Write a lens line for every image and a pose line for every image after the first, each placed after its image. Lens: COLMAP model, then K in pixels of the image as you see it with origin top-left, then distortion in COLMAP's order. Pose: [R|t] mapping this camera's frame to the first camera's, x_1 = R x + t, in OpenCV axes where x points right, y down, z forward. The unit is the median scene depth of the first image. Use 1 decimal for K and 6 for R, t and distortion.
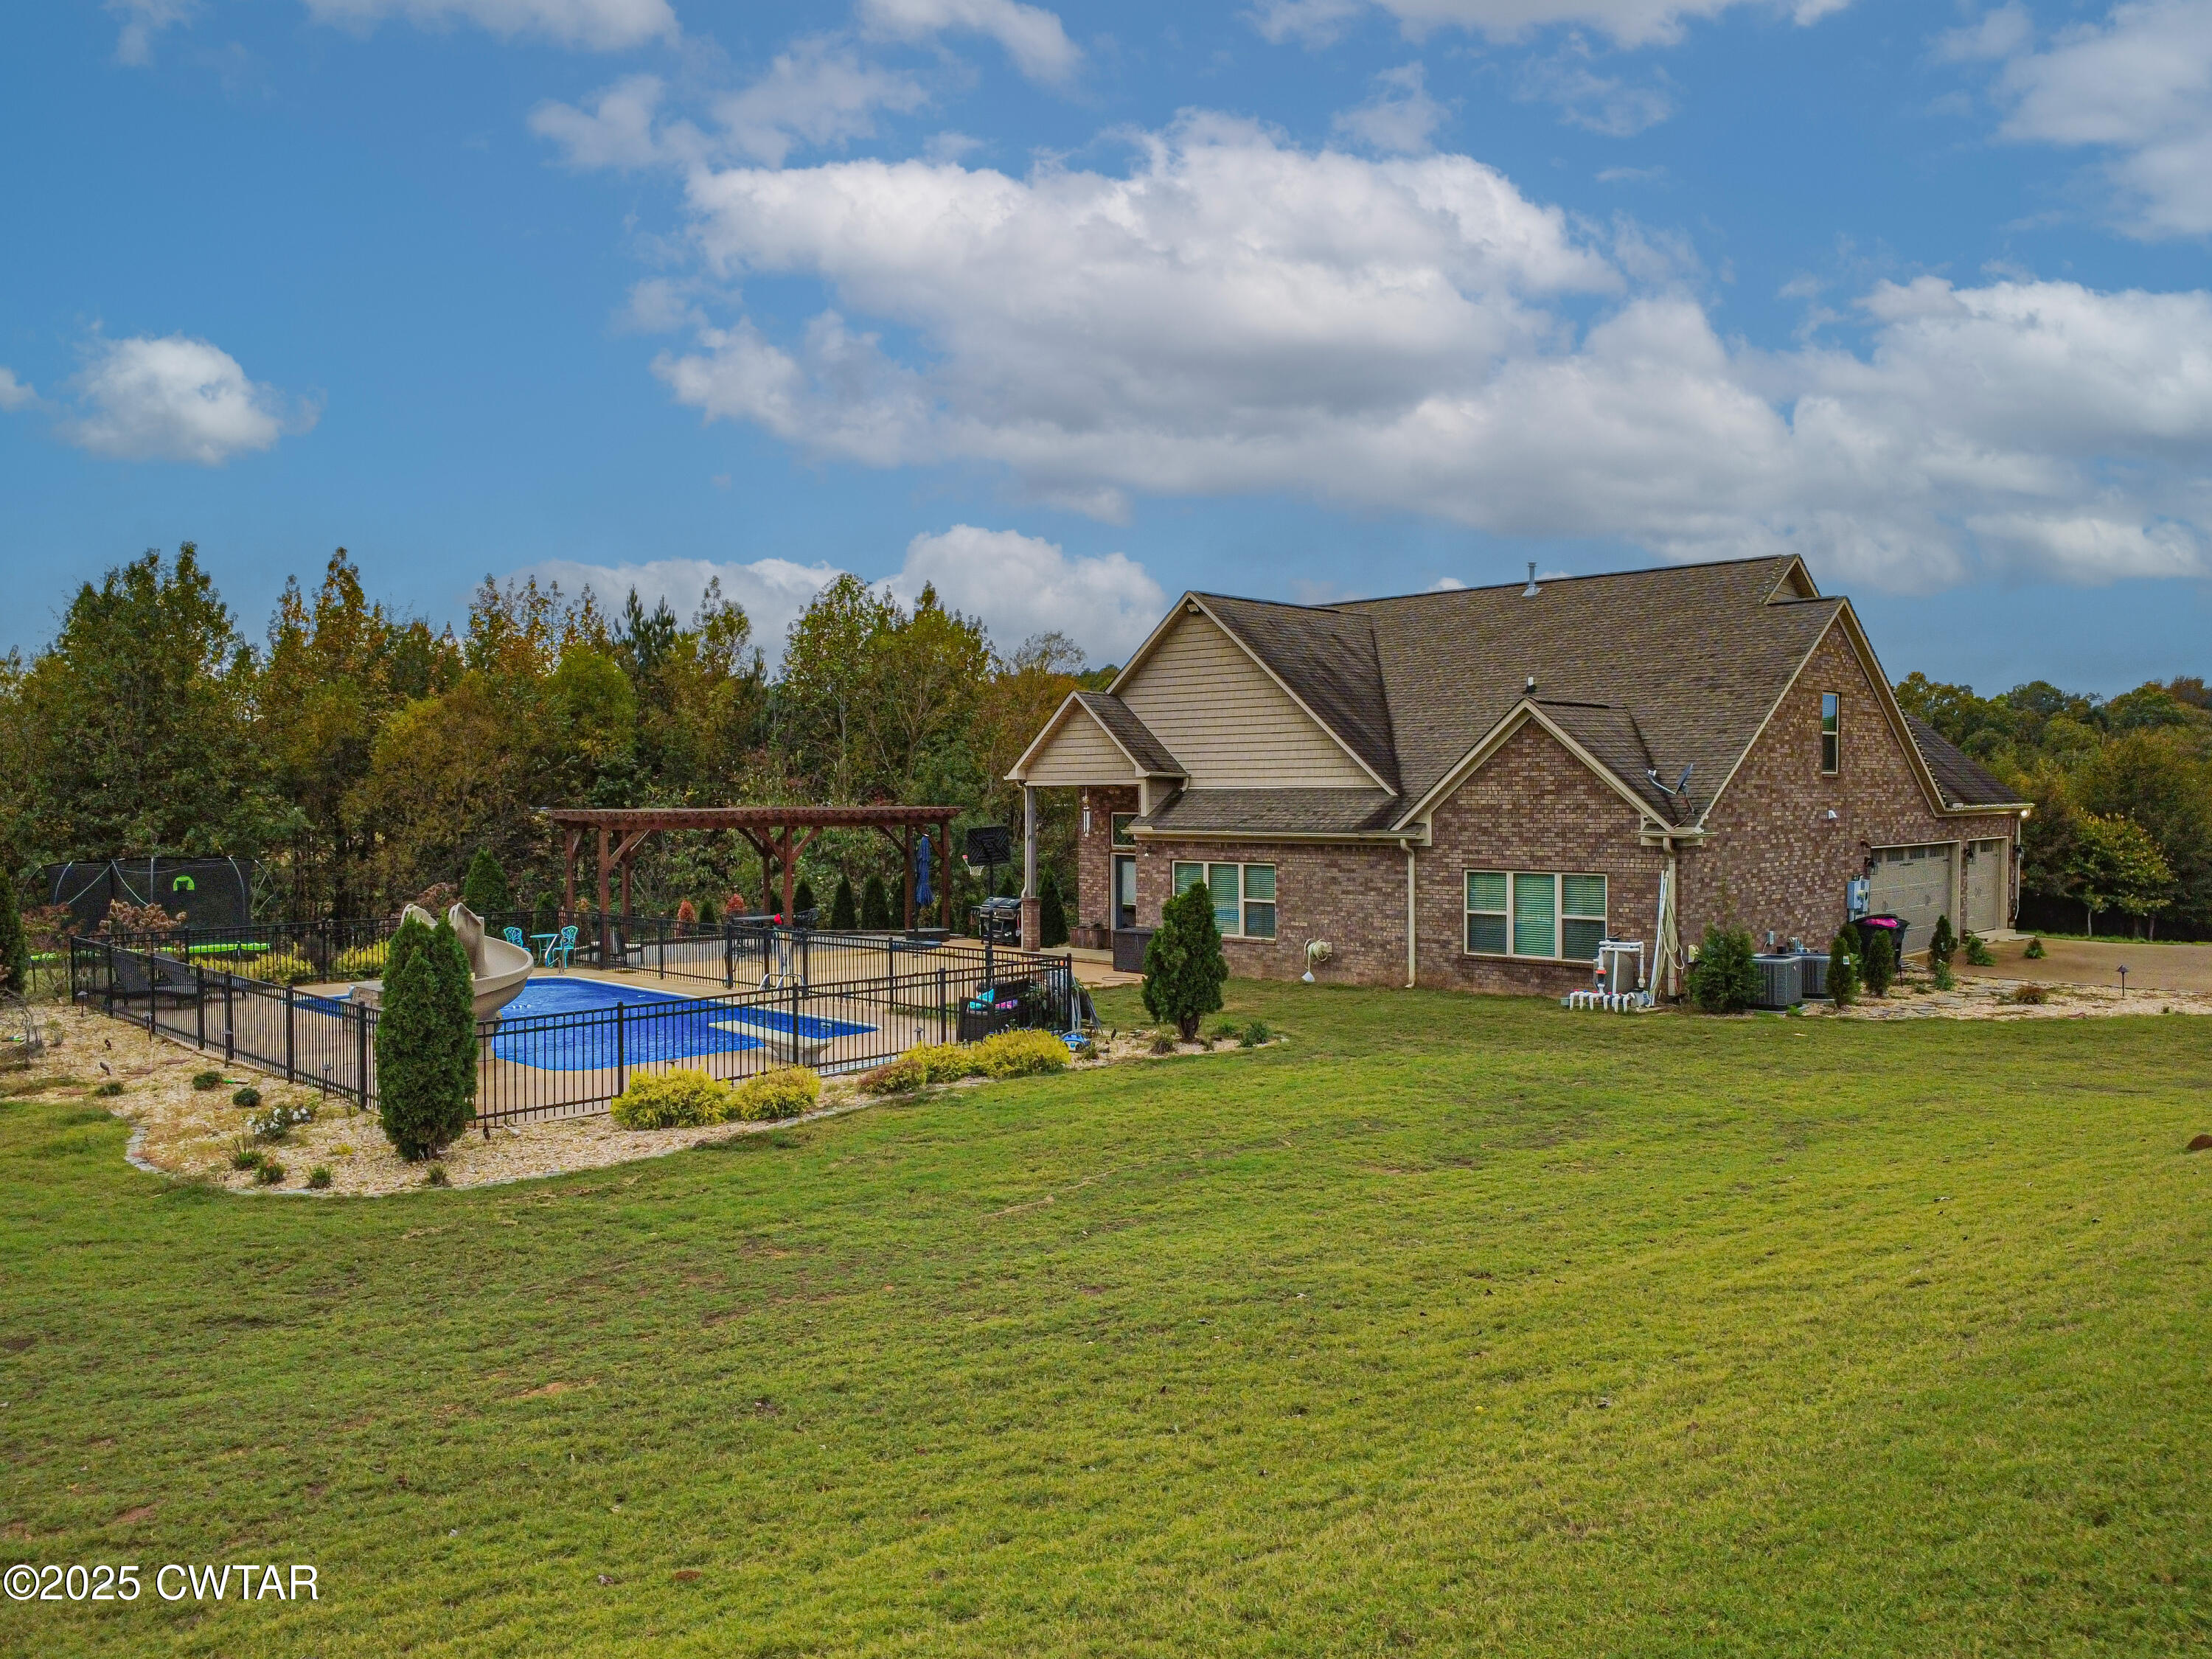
lens RADIAL K [[1623.6, 0, 1106.0], [0, 1623.6, 829.5], [0, 0, 1]] dist [-0.028616, -0.000189]
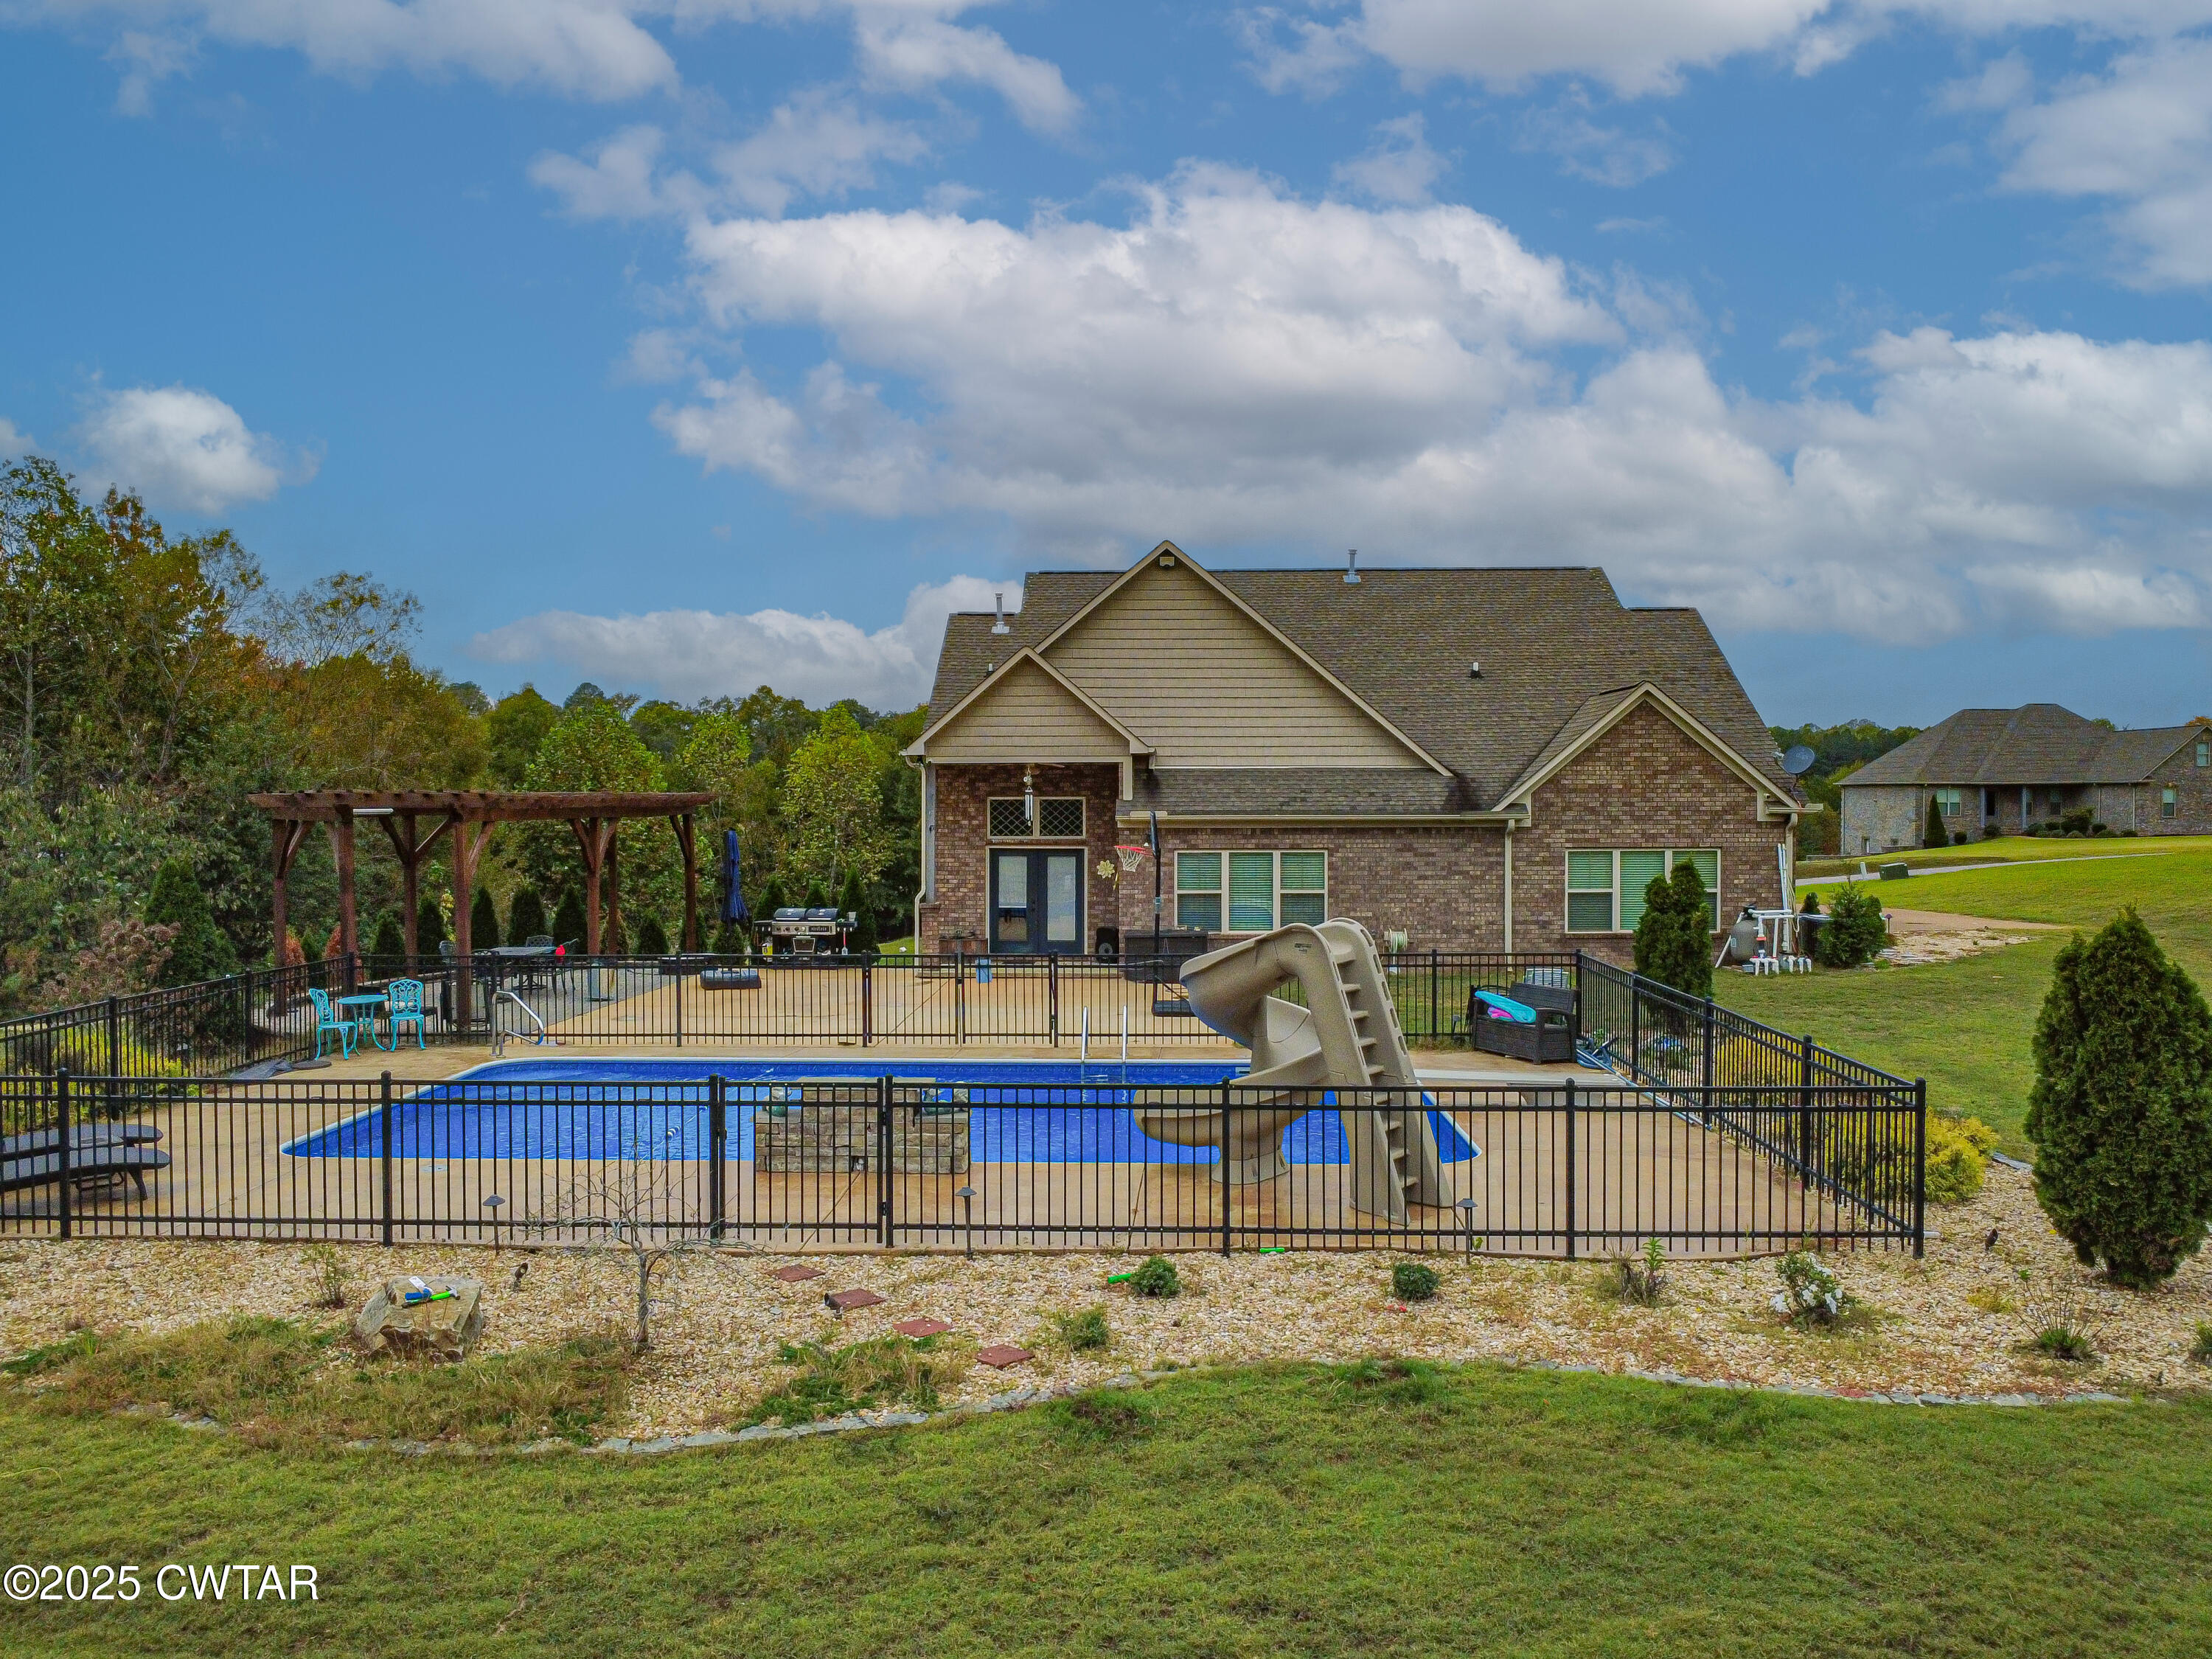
lens RADIAL K [[1613.8, 0, 1106.0], [0, 1613.8, 829.5], [0, 0, 1]] dist [-0.008794, -0.002607]
pose [[0.726454, -0.010924, 0.687128, -0.641184], [0.013683, 0.999905, 0.001431, 0.006850], [-0.687078, 0.008362, 0.726535, 0.447638]]
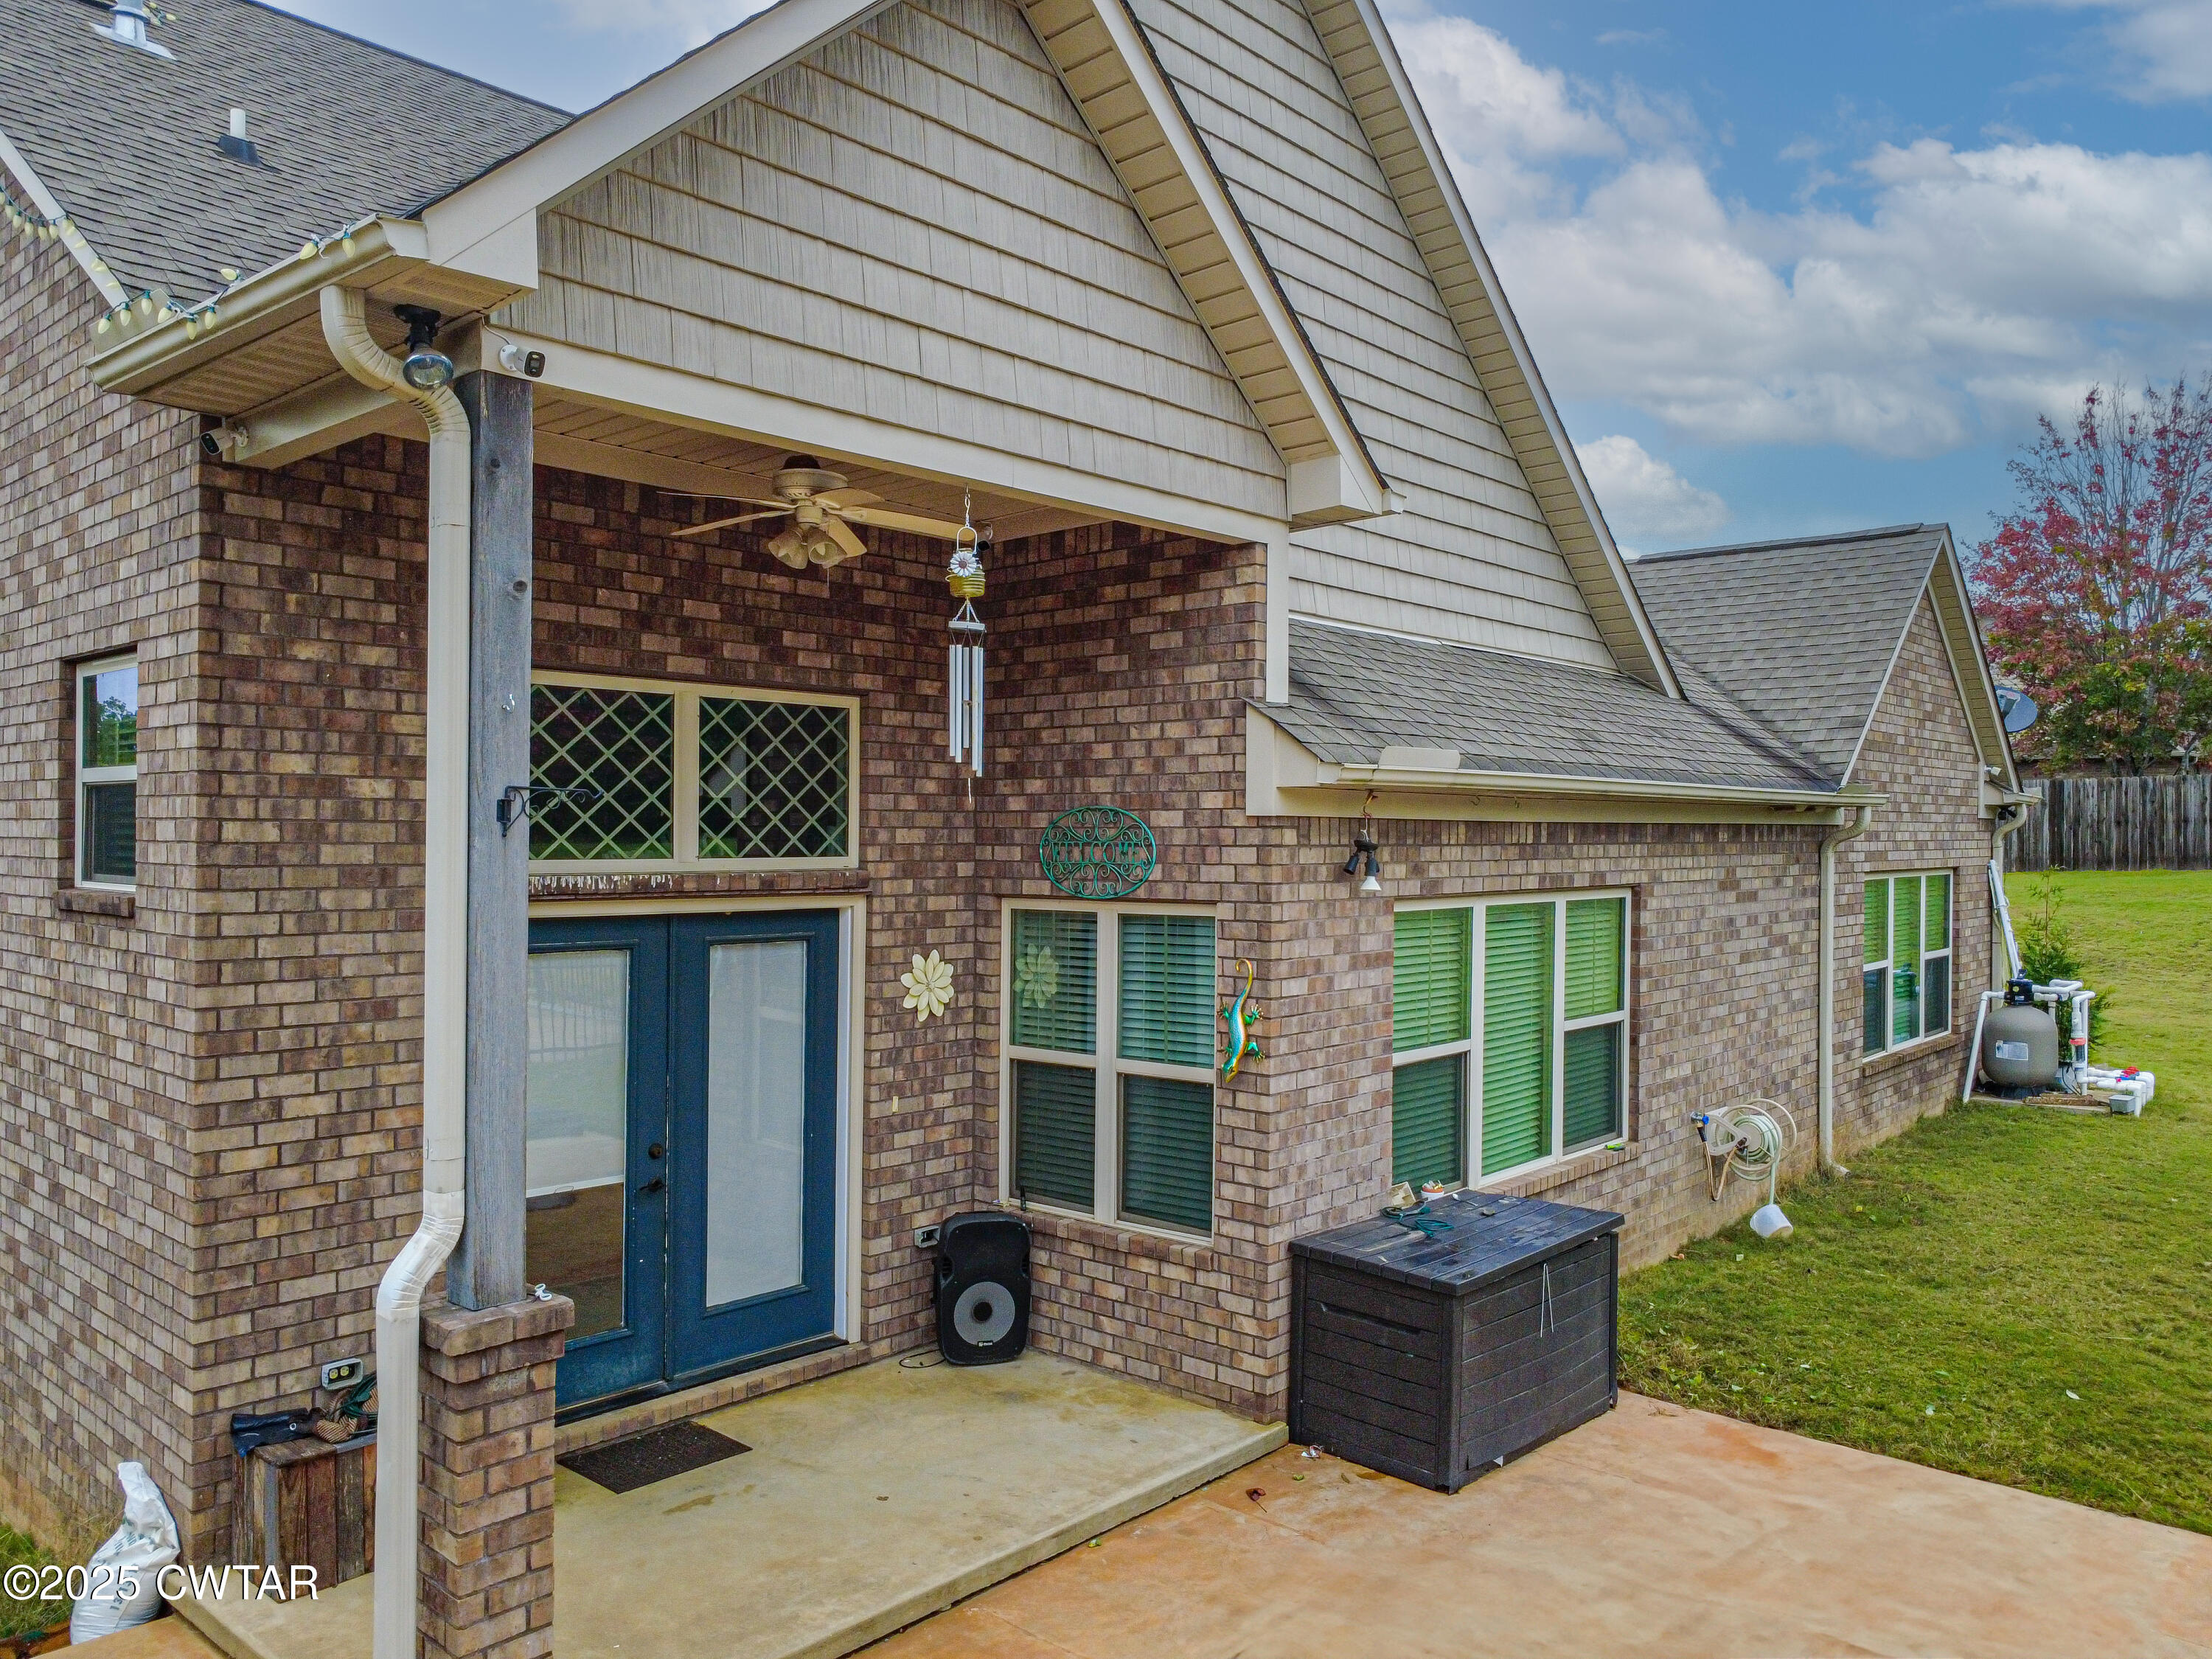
lens RADIAL K [[1613.8, 0, 1106.0], [0, 1613.8, 829.5], [0, 0, 1]] dist [-0.008794, -0.002607]
pose [[-0.055376, 0.005883, 0.998448, -0.203659], [0.018337, 0.999820, -0.004874, 0.009993], [-0.998297, 0.018039, -0.055473, 1.173010]]
